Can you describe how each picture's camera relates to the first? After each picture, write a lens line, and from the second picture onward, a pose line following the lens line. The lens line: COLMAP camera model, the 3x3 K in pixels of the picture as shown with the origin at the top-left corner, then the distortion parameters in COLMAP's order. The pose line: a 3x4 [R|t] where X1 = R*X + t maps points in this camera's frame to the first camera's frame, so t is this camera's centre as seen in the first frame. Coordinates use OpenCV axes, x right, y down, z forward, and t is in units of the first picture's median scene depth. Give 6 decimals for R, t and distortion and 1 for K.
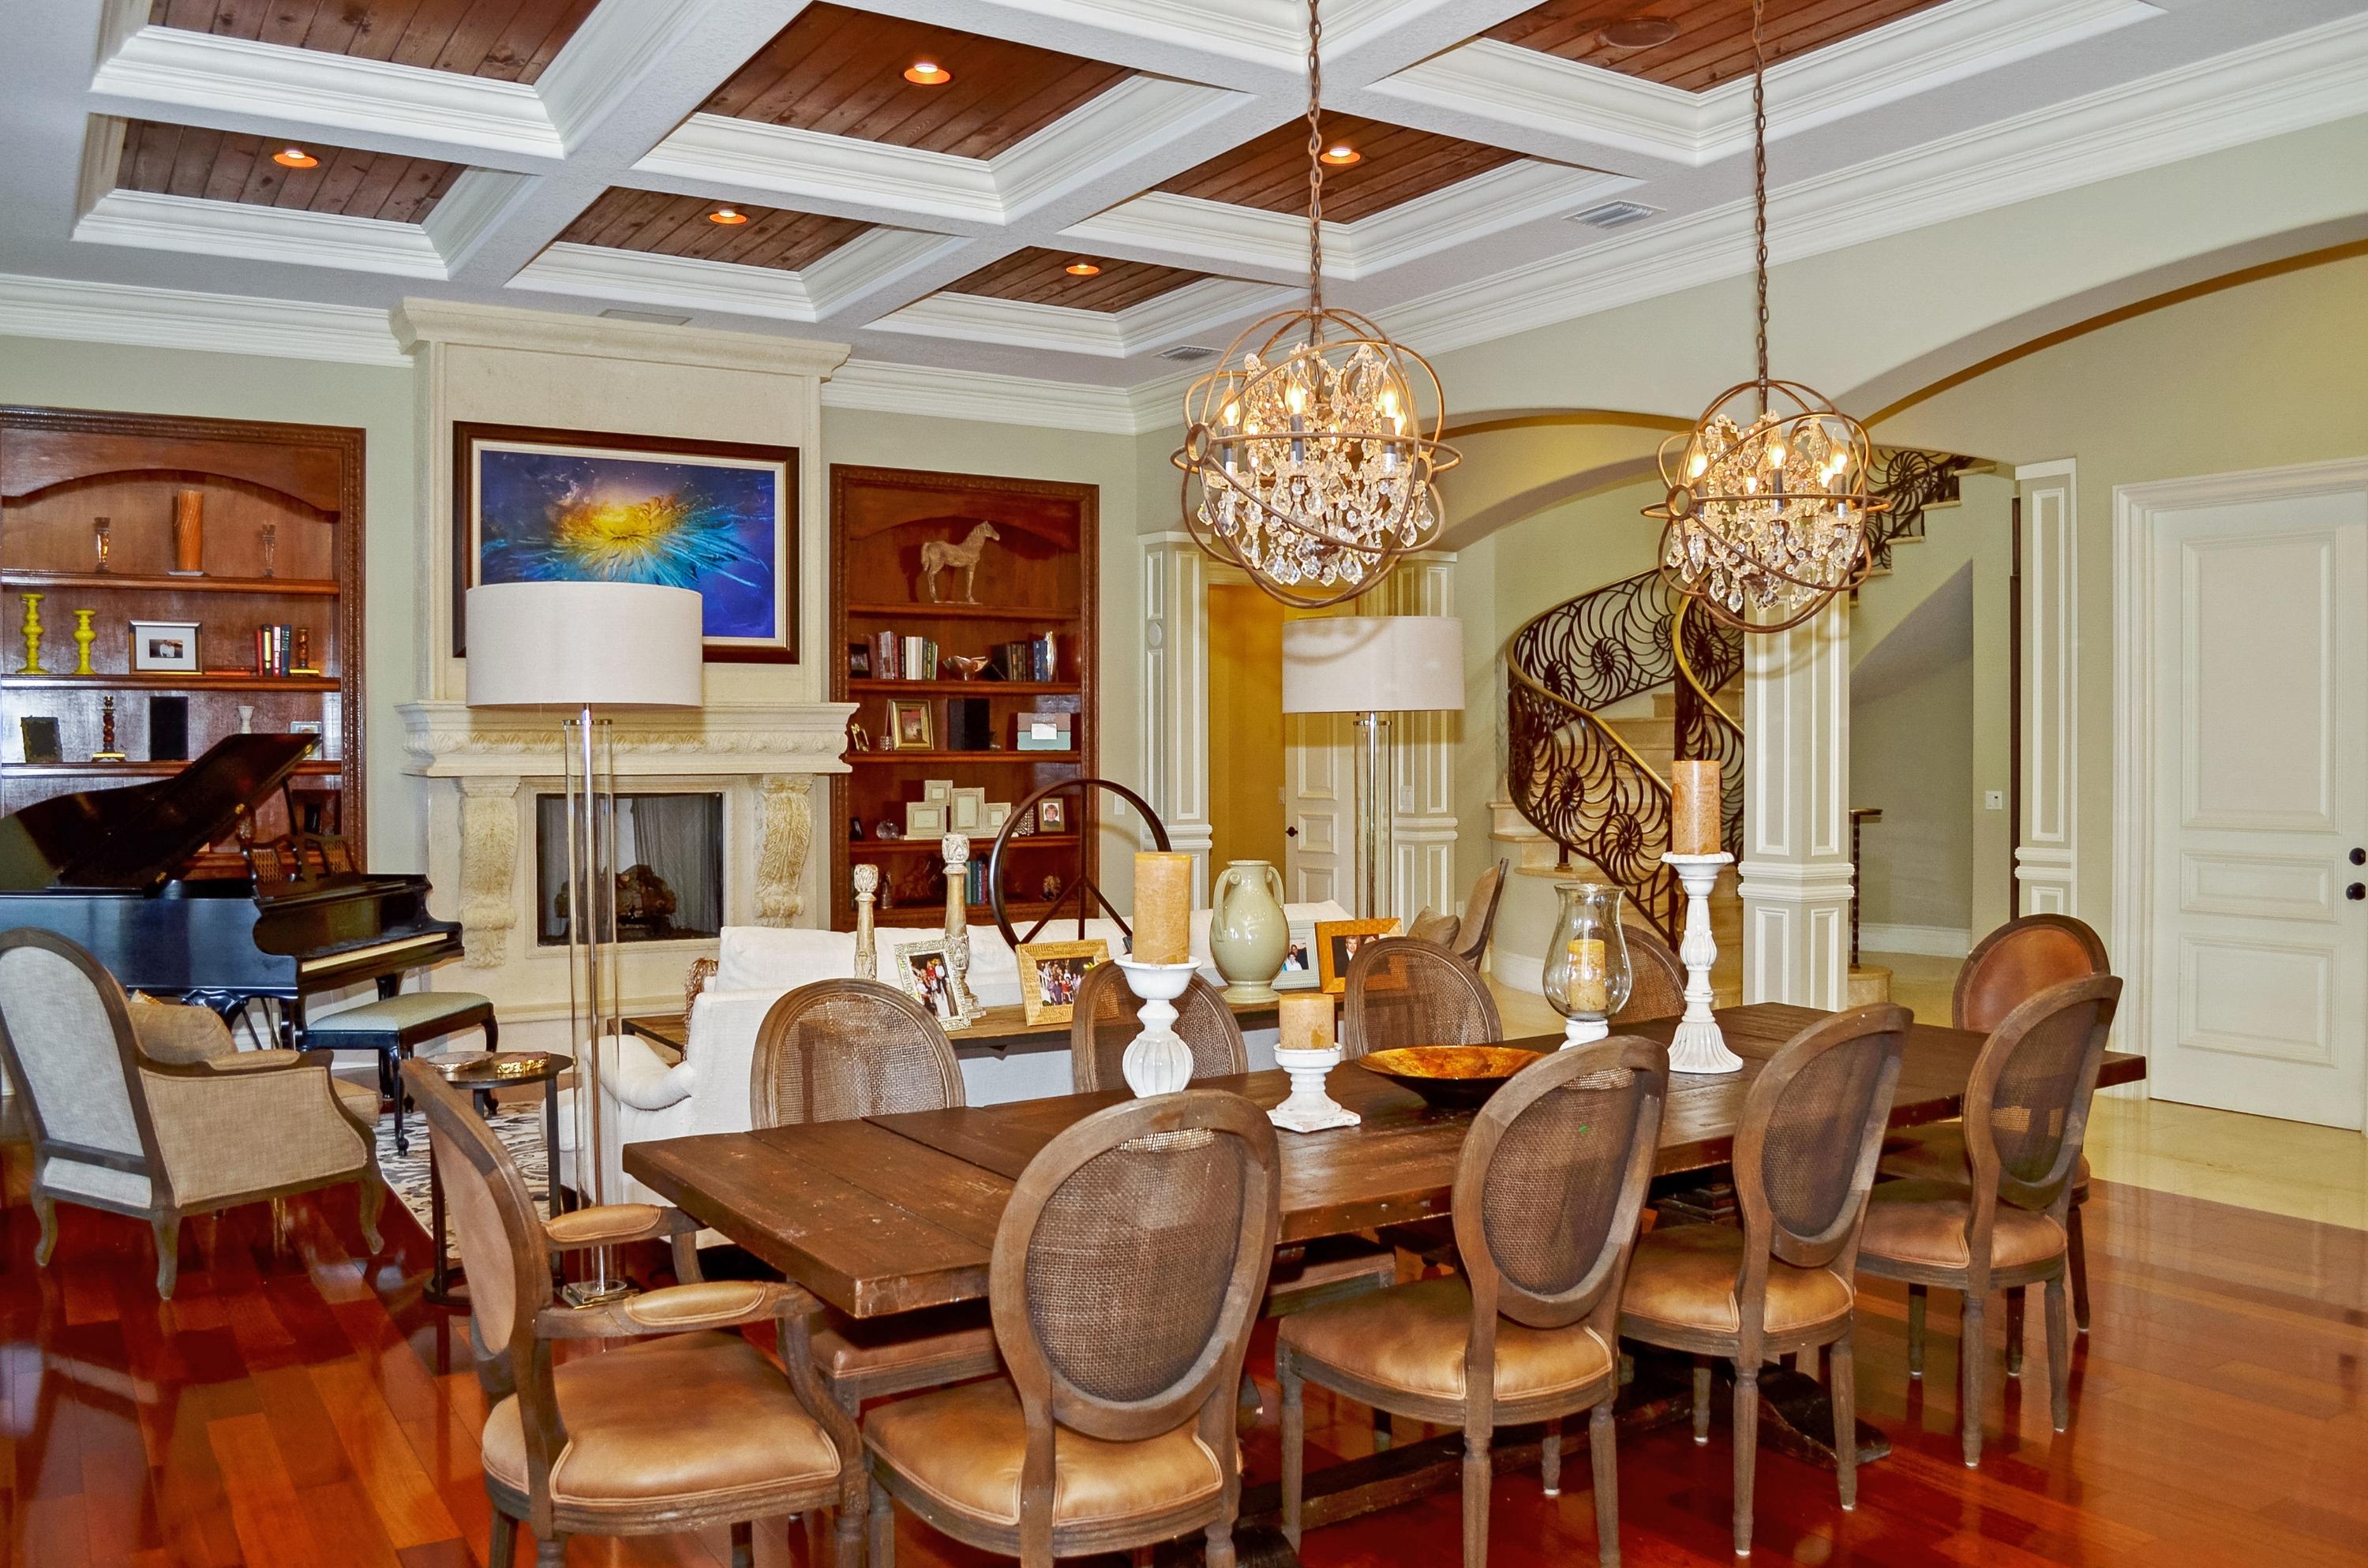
lens RADIAL K [[1946.1, 0, 1181.0], [0, 1946.1, 768.4], [0, 0, 1]] dist [-0.073196, 0.002284]
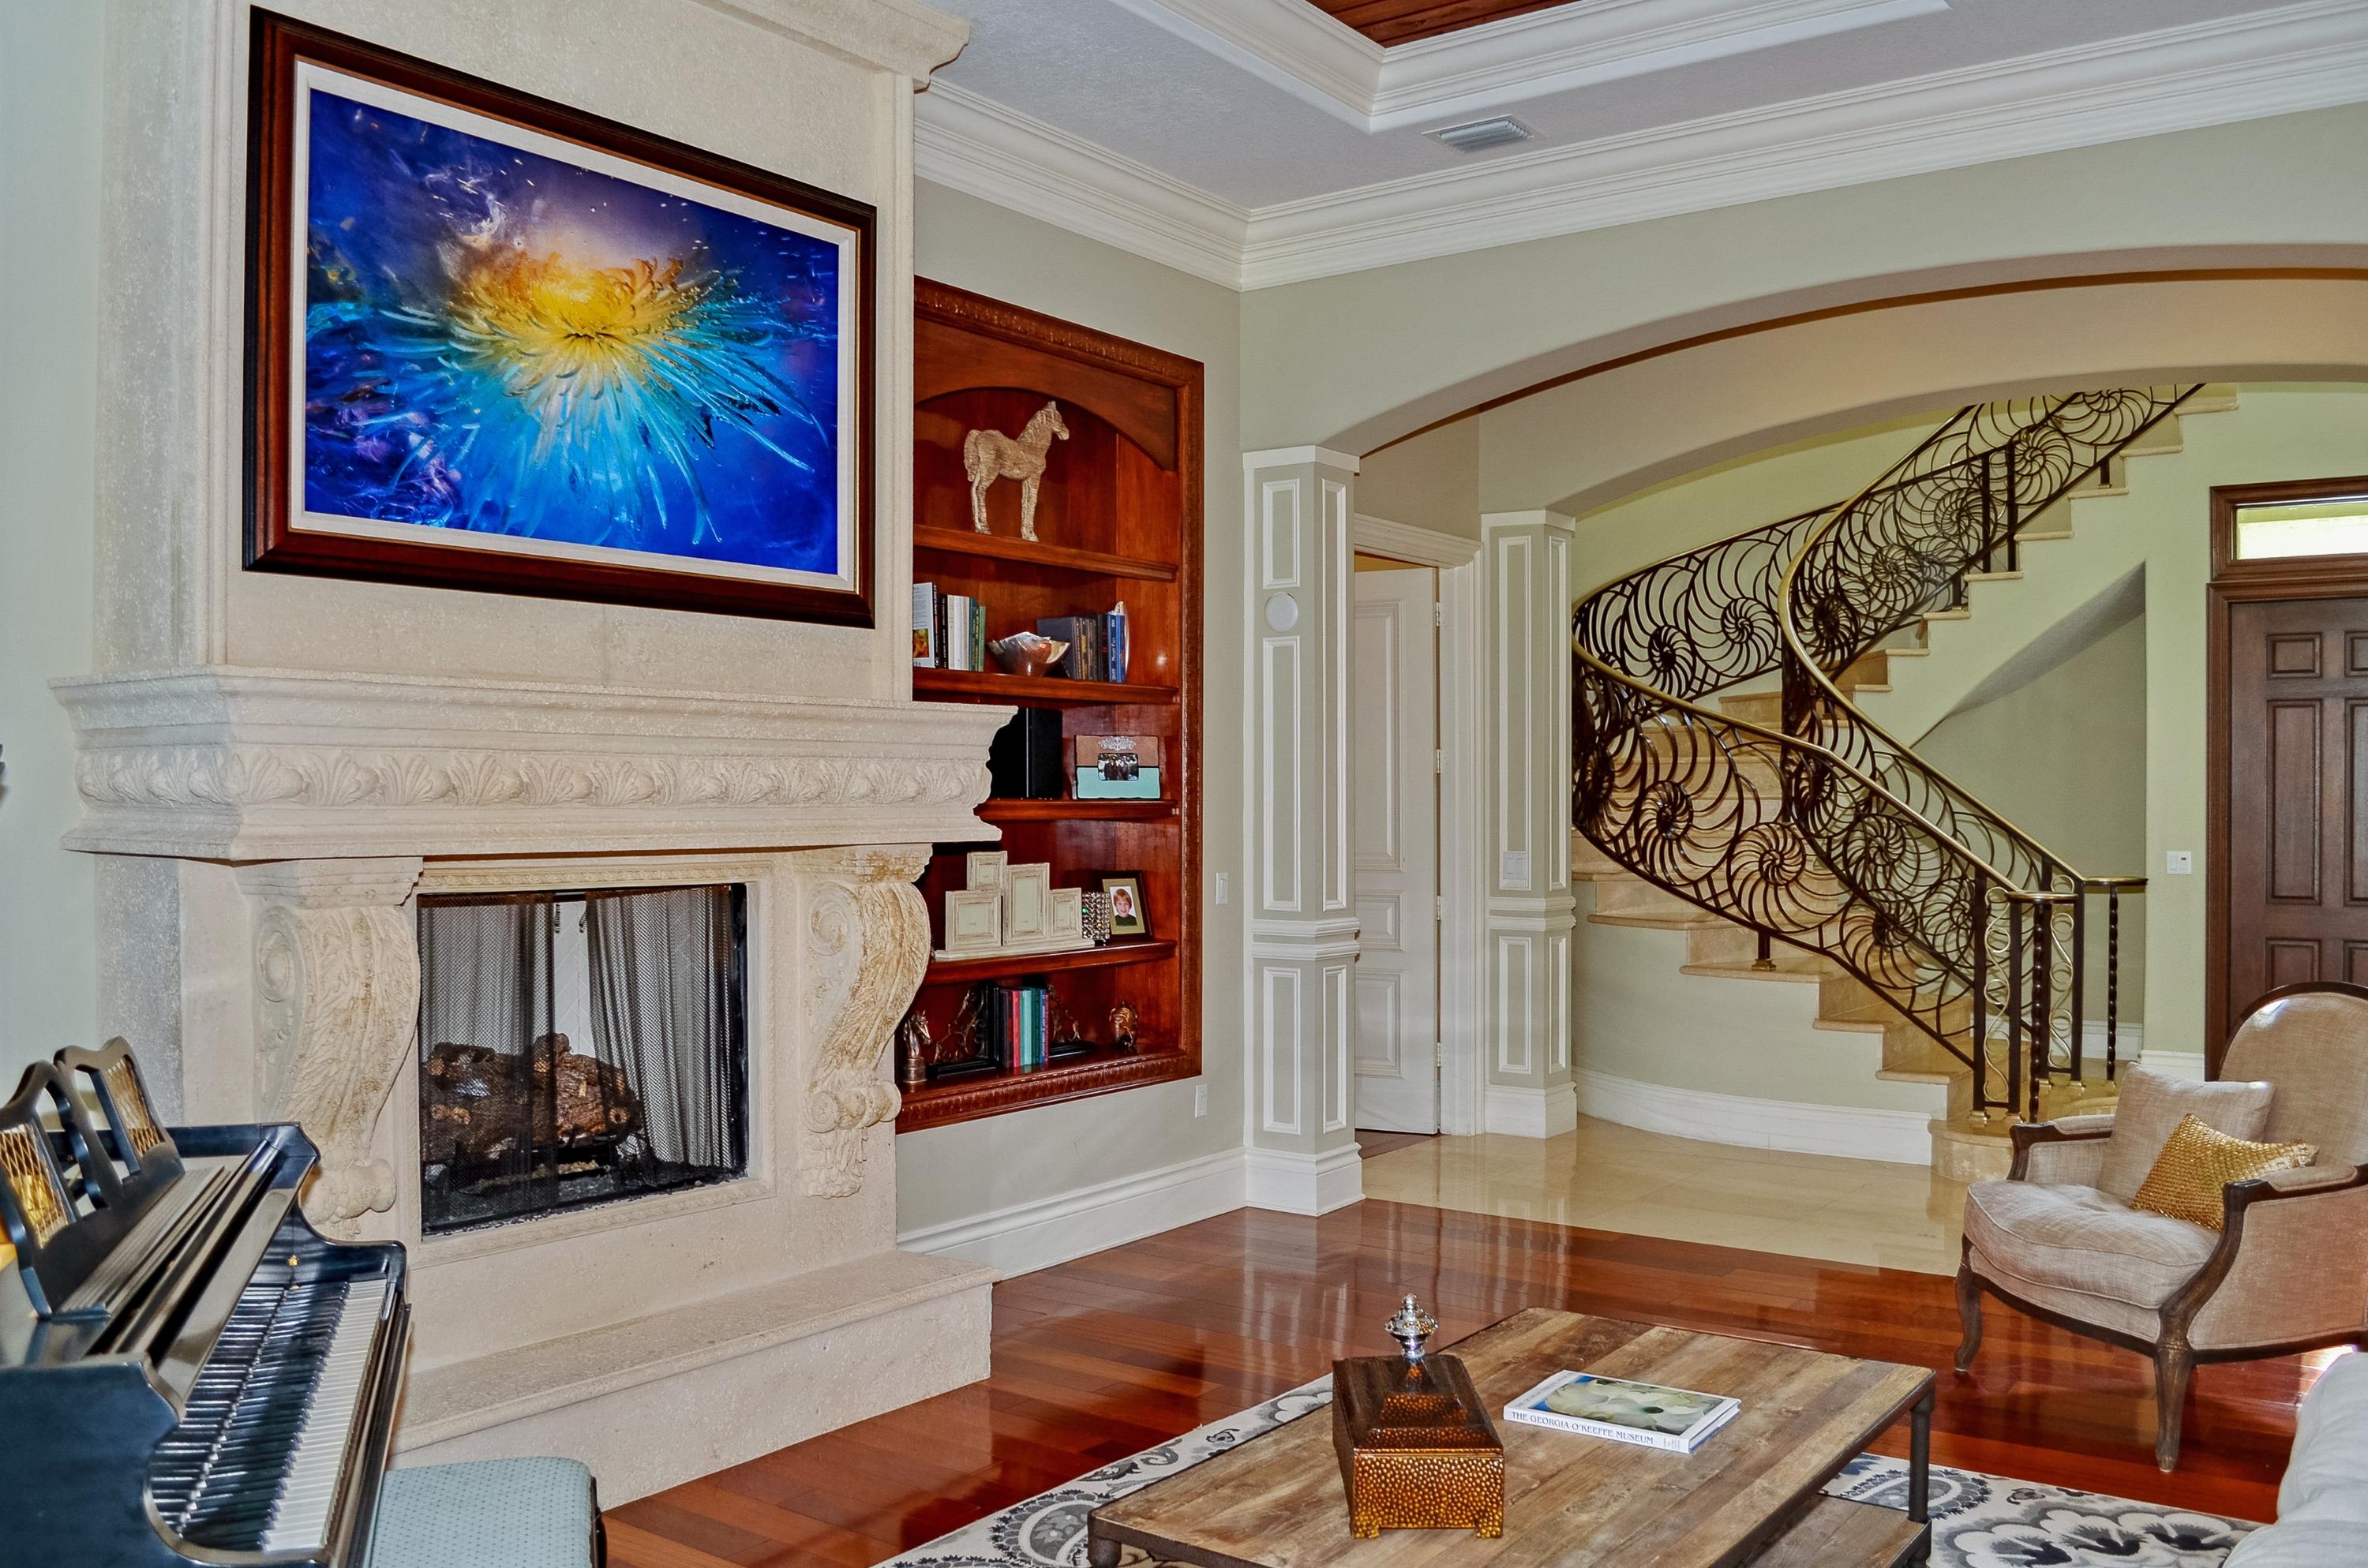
lens RADIAL K [[1946.1, 0, 1180.4], [0, 1946.1, 796.3], [0, 0, 1]] dist [-0.073196, 0.002284]
pose [[0.929743, 0.003132, 0.368195, -0.316319], [0.000558, 0.999951, -0.009915, -0.004527], [-0.368208, 0.009424, 0.929696, 0.505439]]
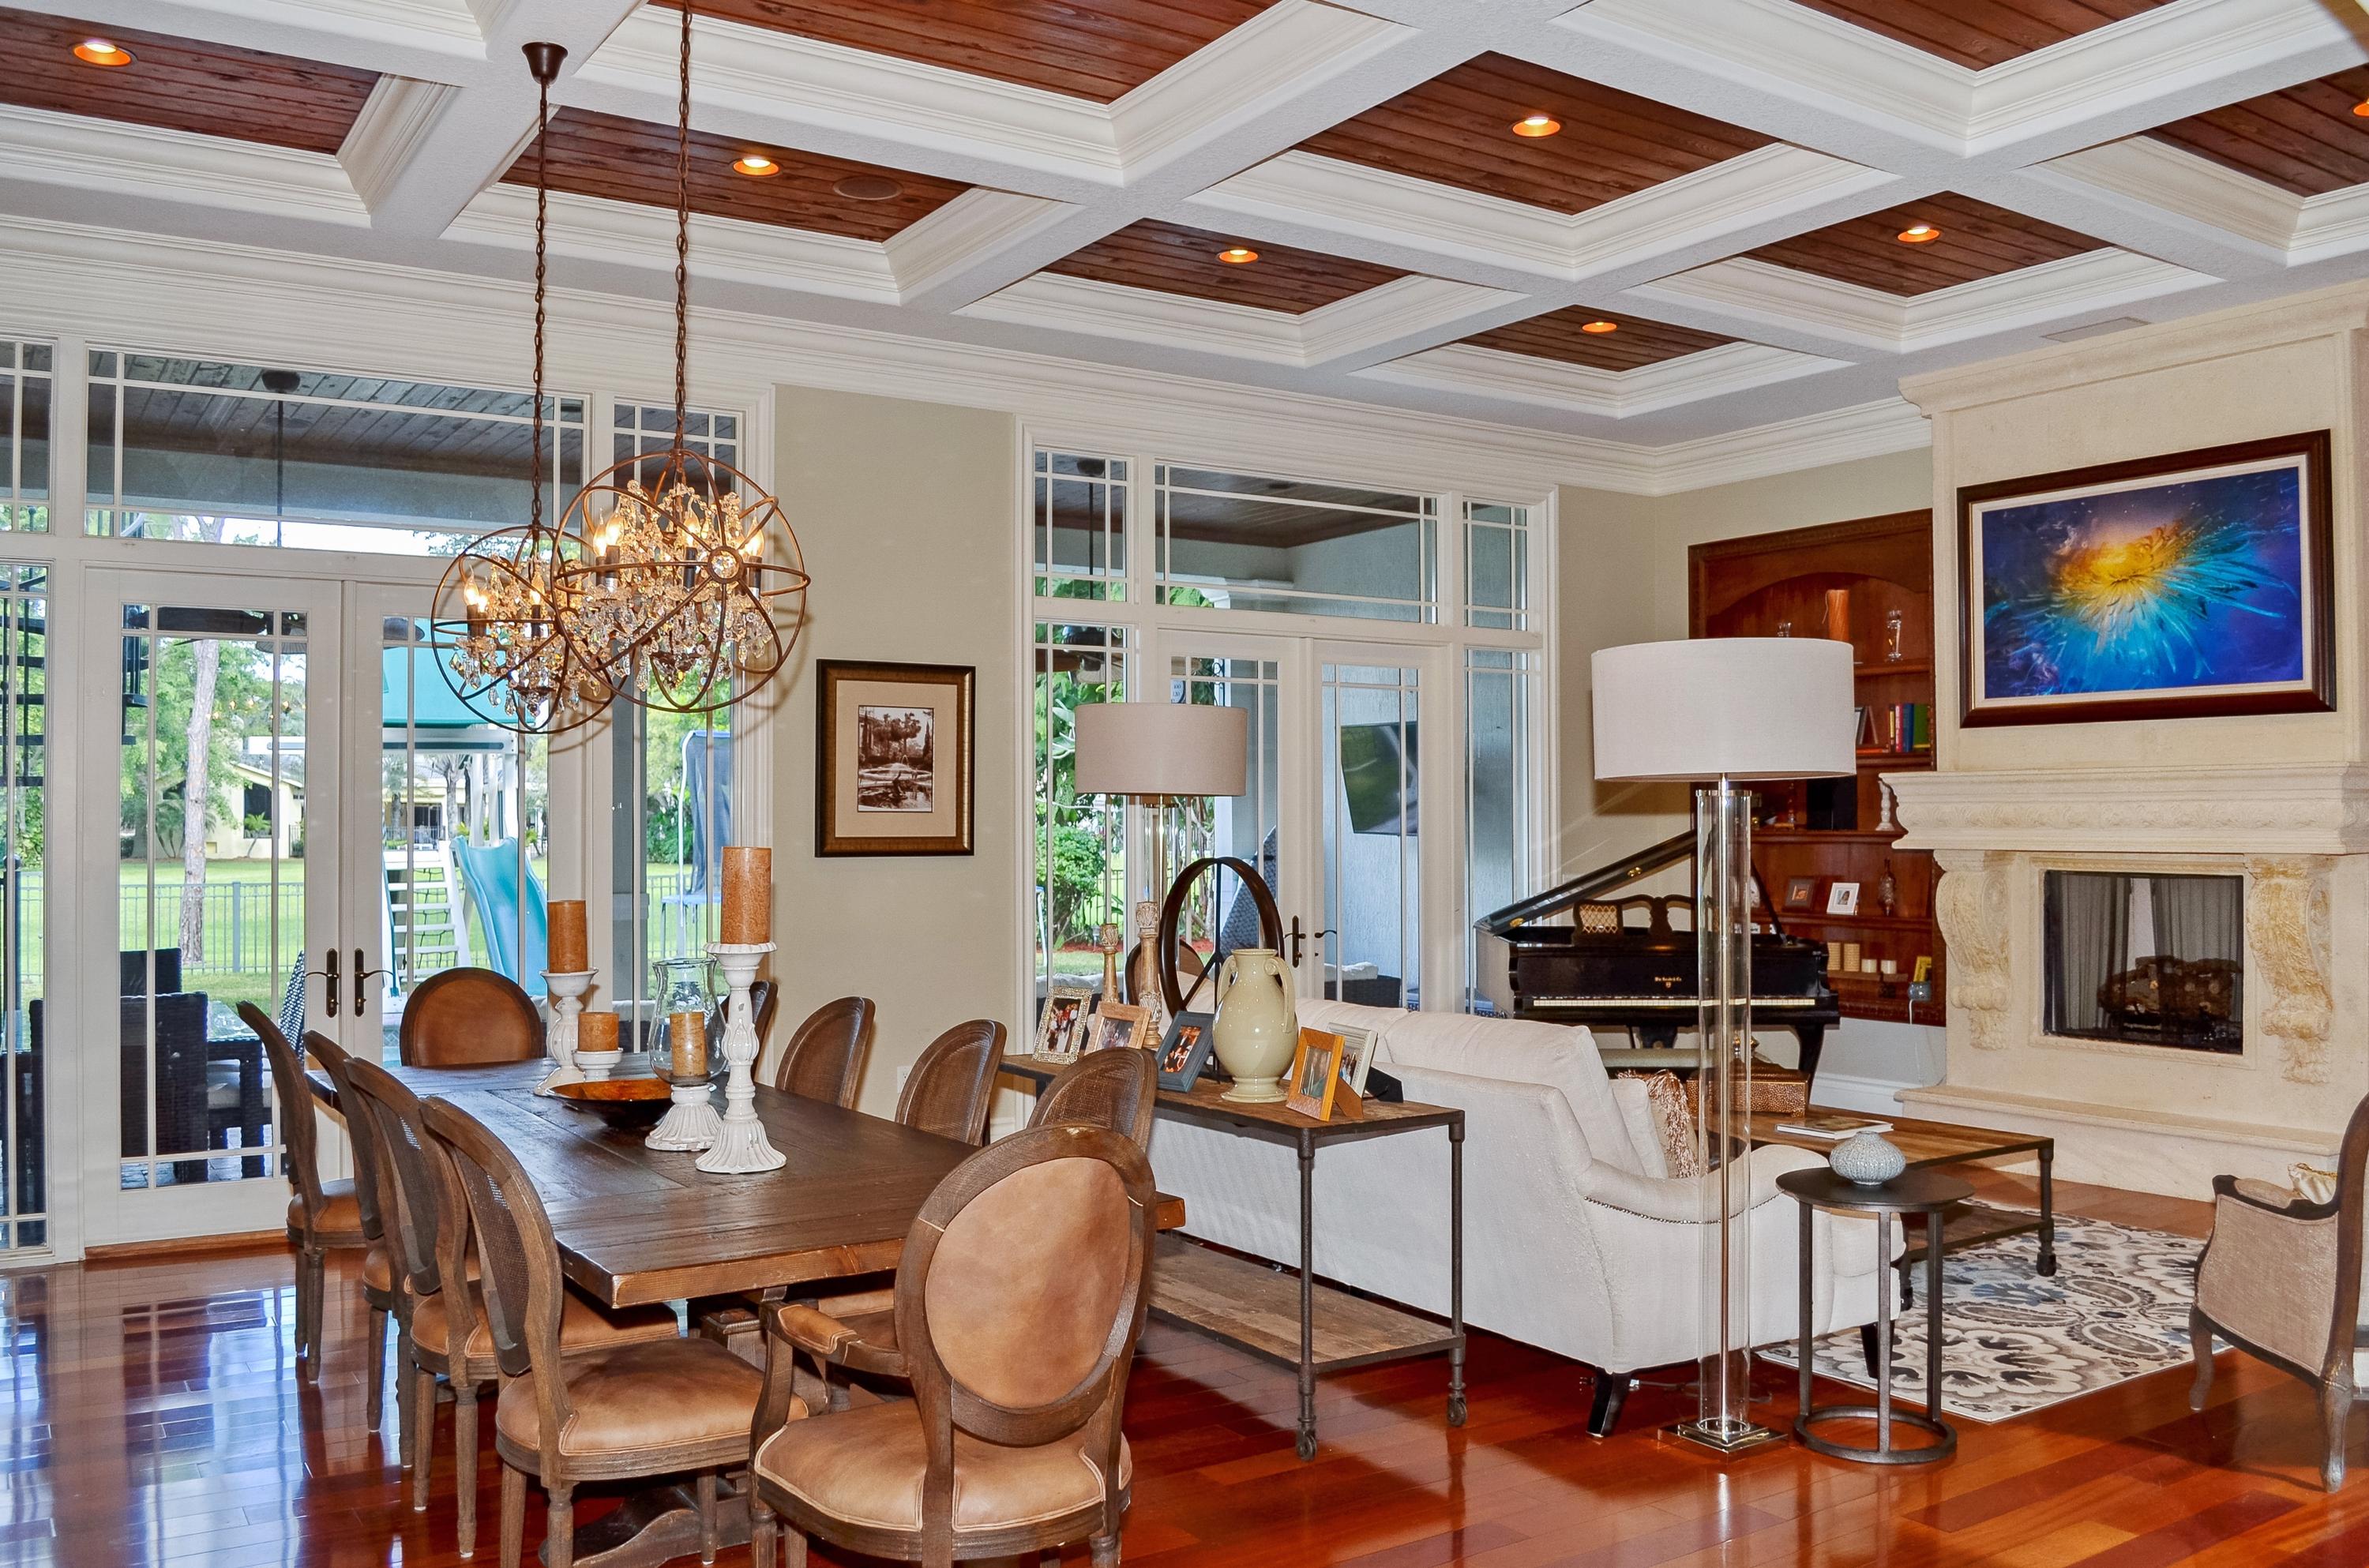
lens RADIAL K [[1947.0, 0, 1182.0], [0, 1947.0, 773.4], [0, 0, 1]] dist [-0.073196, 0.002284]
pose [[0.006018, -0.019603, -0.999790, 0.557435], [-0.009460, 0.999762, -0.019659, -0.010526], [0.999937, 0.009576, 0.005831, 0.552731]]
